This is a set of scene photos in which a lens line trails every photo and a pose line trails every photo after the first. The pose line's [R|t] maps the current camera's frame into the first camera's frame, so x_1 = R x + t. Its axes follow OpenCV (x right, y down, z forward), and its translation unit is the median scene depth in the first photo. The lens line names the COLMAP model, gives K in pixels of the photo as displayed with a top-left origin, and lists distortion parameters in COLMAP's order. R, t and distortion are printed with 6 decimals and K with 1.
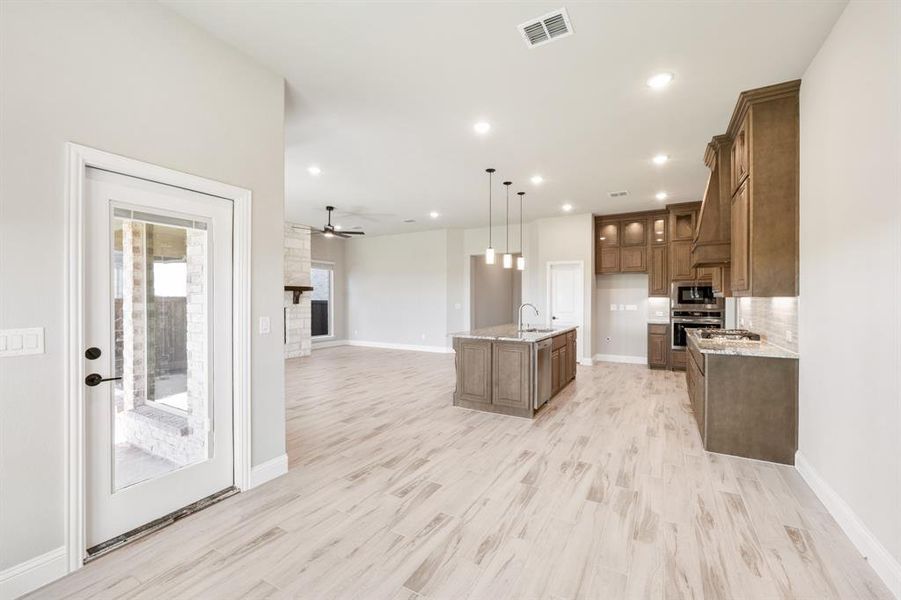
lens RADIAL K [[362.5, 0, 450.5], [0, 362.5, 300.0], [0, 0, 1]] dist [-0.000864, -0.000070]
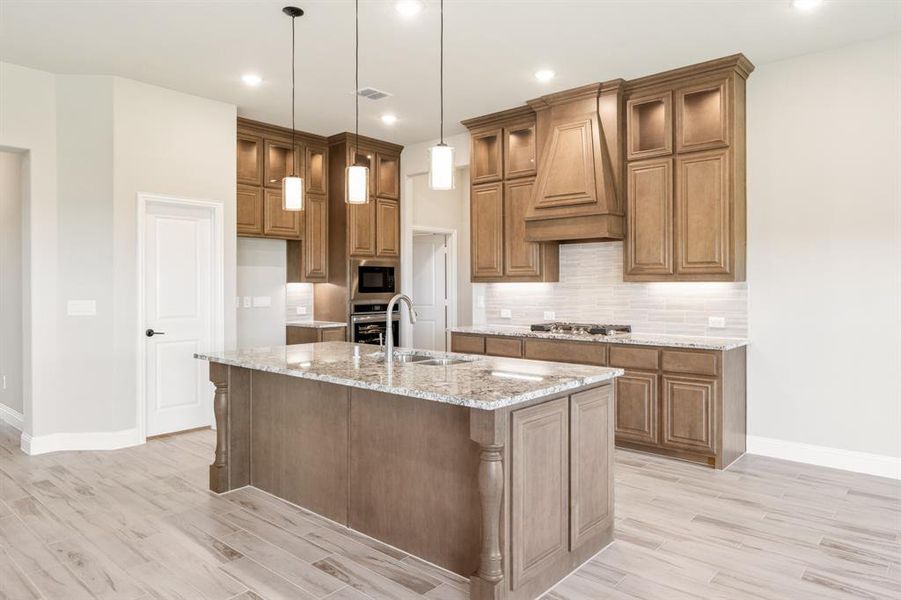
lens RADIAL K [[582.5, 0, 451.6], [0, 582.5, 283.5], [0, 0, 1]] dist [0.000088, -0.000693]
pose [[0.192944, 0.000696, 0.981210, -0.478855], [0.007067, 0.999973, -0.002099, -0.003793], [-0.981184, 0.007339, 0.192934, 0.911189]]
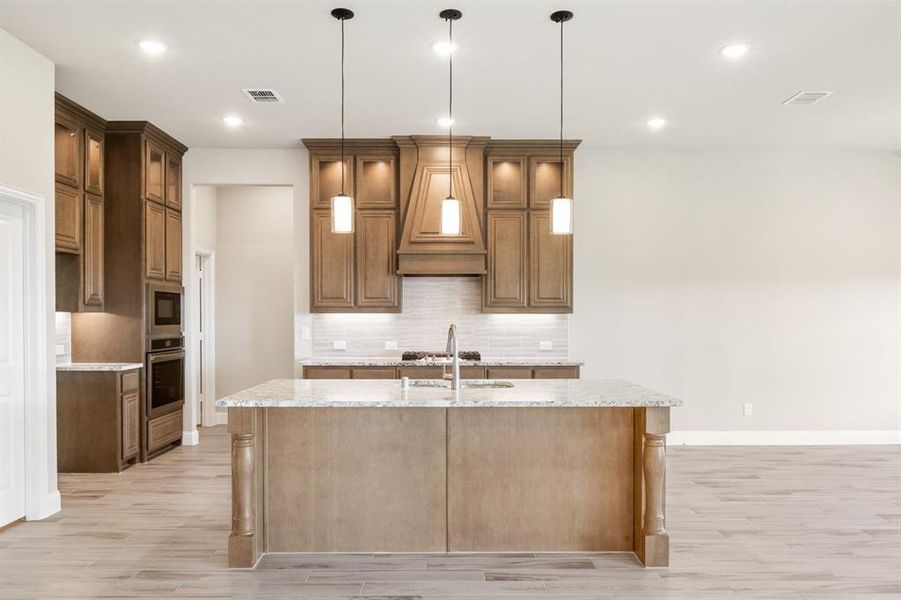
lens RADIAL K [[637.7, 0, 448.3], [0, 637.7, 320.0], [0, 0, 1]] dist [0.002845, -0.002296]
pose [[-0.508648, -0.008045, 0.860937, -0.490689], [0.002532, 0.999938, 0.010839, -0.007449], [-0.860971, 0.007693, -0.508596, 1.554801]]
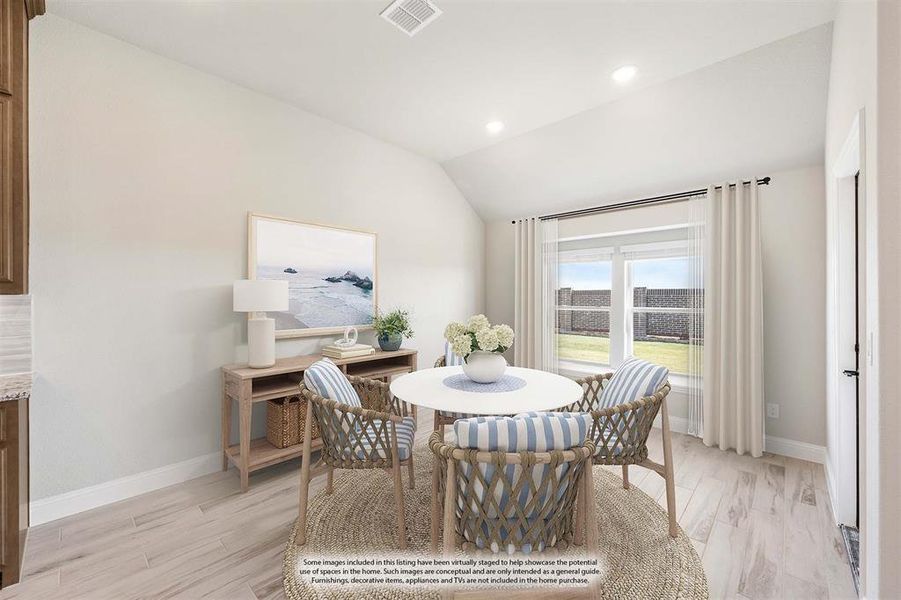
lens RADIAL K [[362.5, 0, 450.5], [0, 362.5, 300.0], [0, 0, 1]] dist [-0.000864, -0.000070]
pose [[-0.974097, 0.000864, 0.226130, -0.025395], [0.002196, 0.999982, 0.005638, -0.000192], [-0.226121, 0.005988, -0.974081, 0.931708]]
